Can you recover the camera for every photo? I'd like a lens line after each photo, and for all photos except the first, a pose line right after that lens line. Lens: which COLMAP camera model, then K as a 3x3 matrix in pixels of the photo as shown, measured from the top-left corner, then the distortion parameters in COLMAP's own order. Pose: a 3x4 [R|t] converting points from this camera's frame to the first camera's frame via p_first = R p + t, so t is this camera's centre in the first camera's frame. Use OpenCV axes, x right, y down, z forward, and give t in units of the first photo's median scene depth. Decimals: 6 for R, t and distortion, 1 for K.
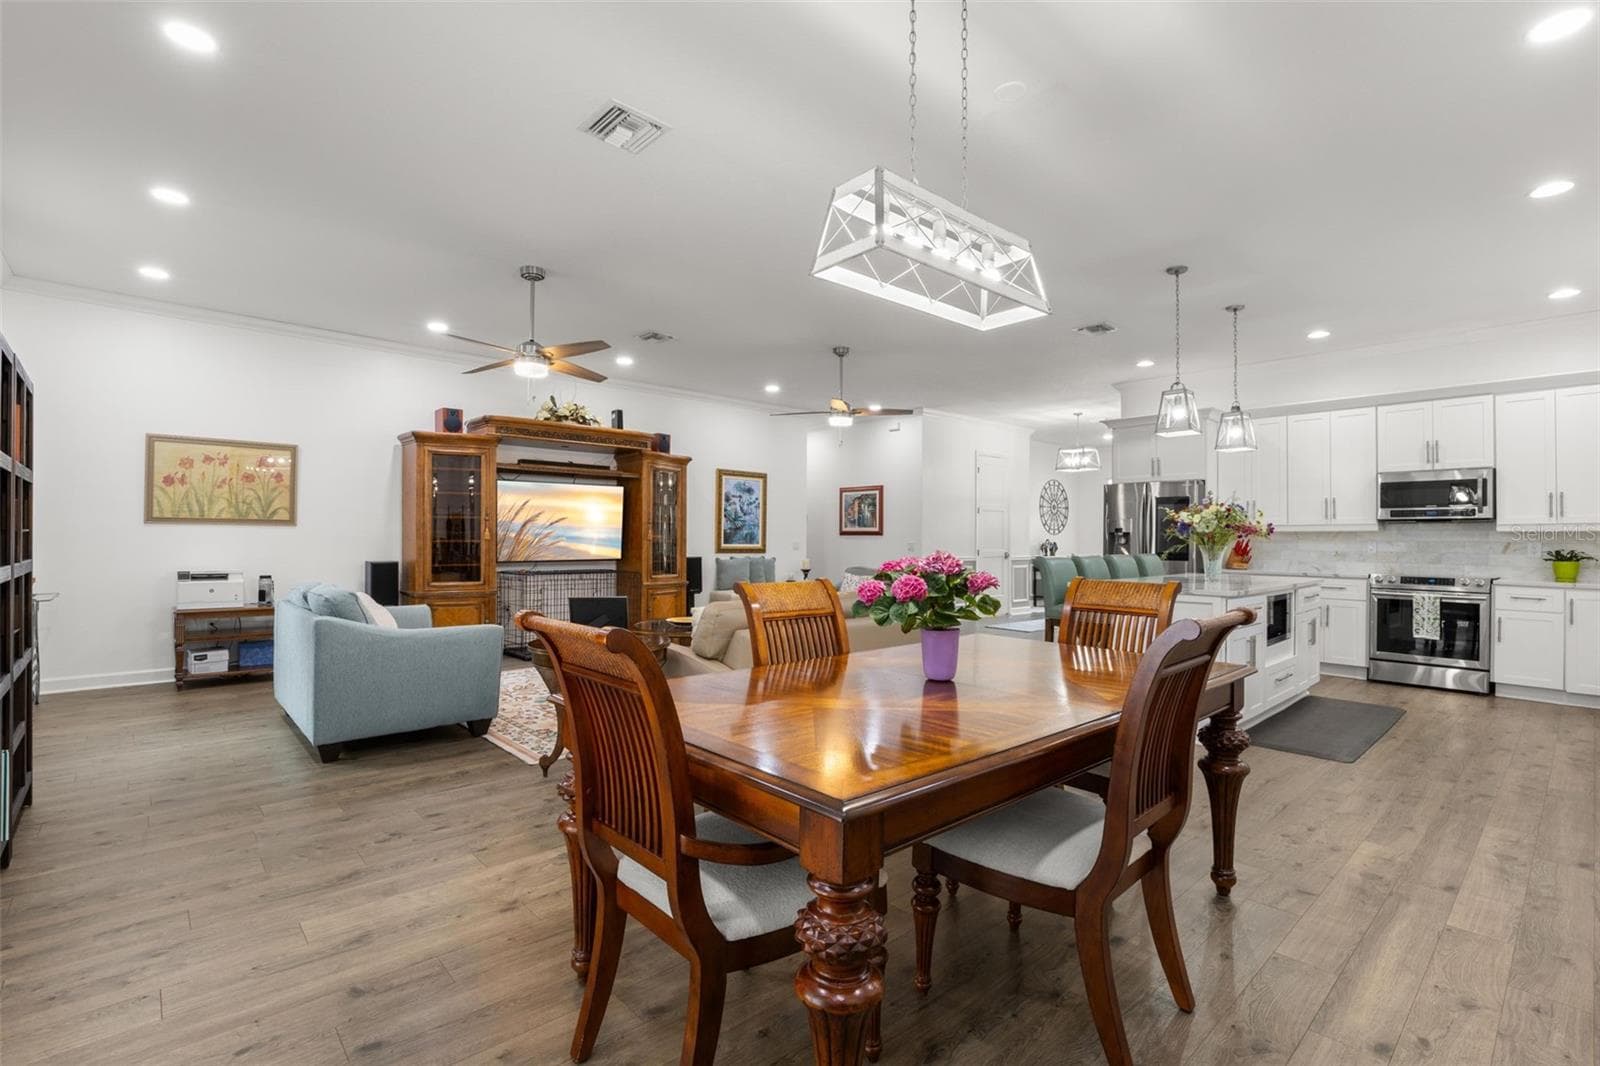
lens RADIAL K [[741.1, 0, 800.0], [0, 741.1, 533.0], [0, 0, 1]] dist [-0.012411, -0.000054]
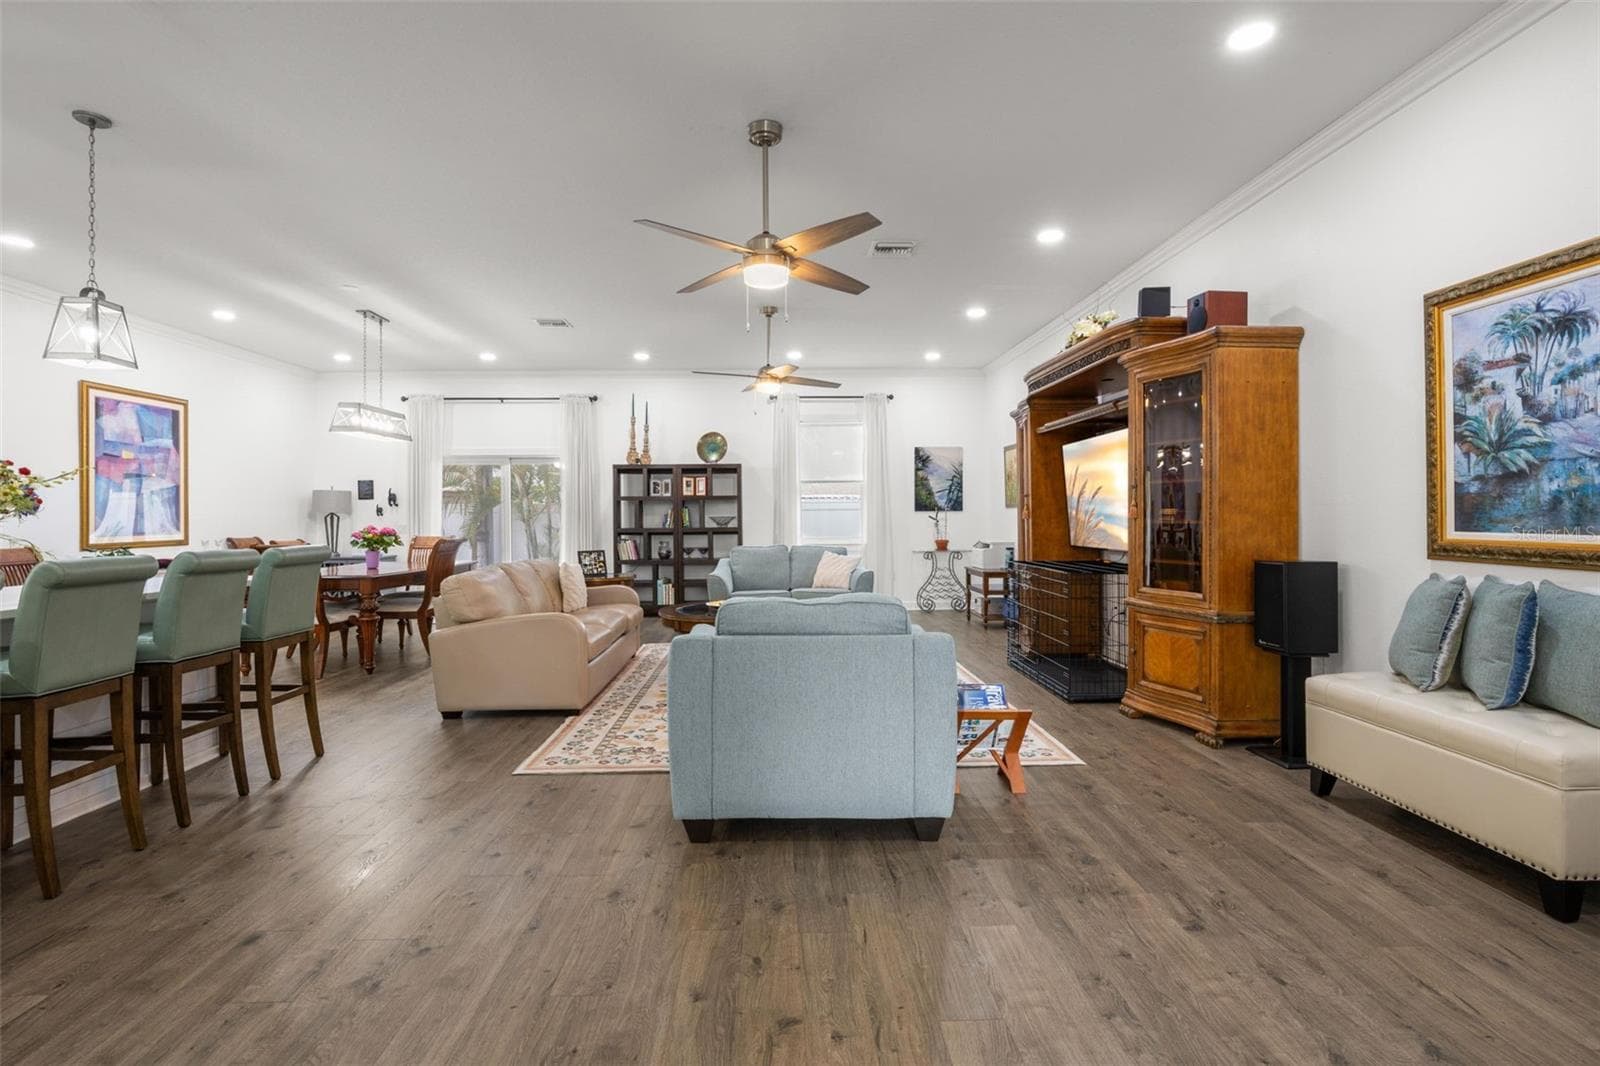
lens RADIAL K [[741.1, 0, 800.0], [0, 741.1, 533.0], [0, 0, 1]] dist [-0.012411, -0.000054]
pose [[-0.654364, 0.012778, -0.756071, 0.303830], [0.008963, 0.999918, 0.009142, 0.010508], [0.756126, -0.000794, -0.654425, 0.993499]]
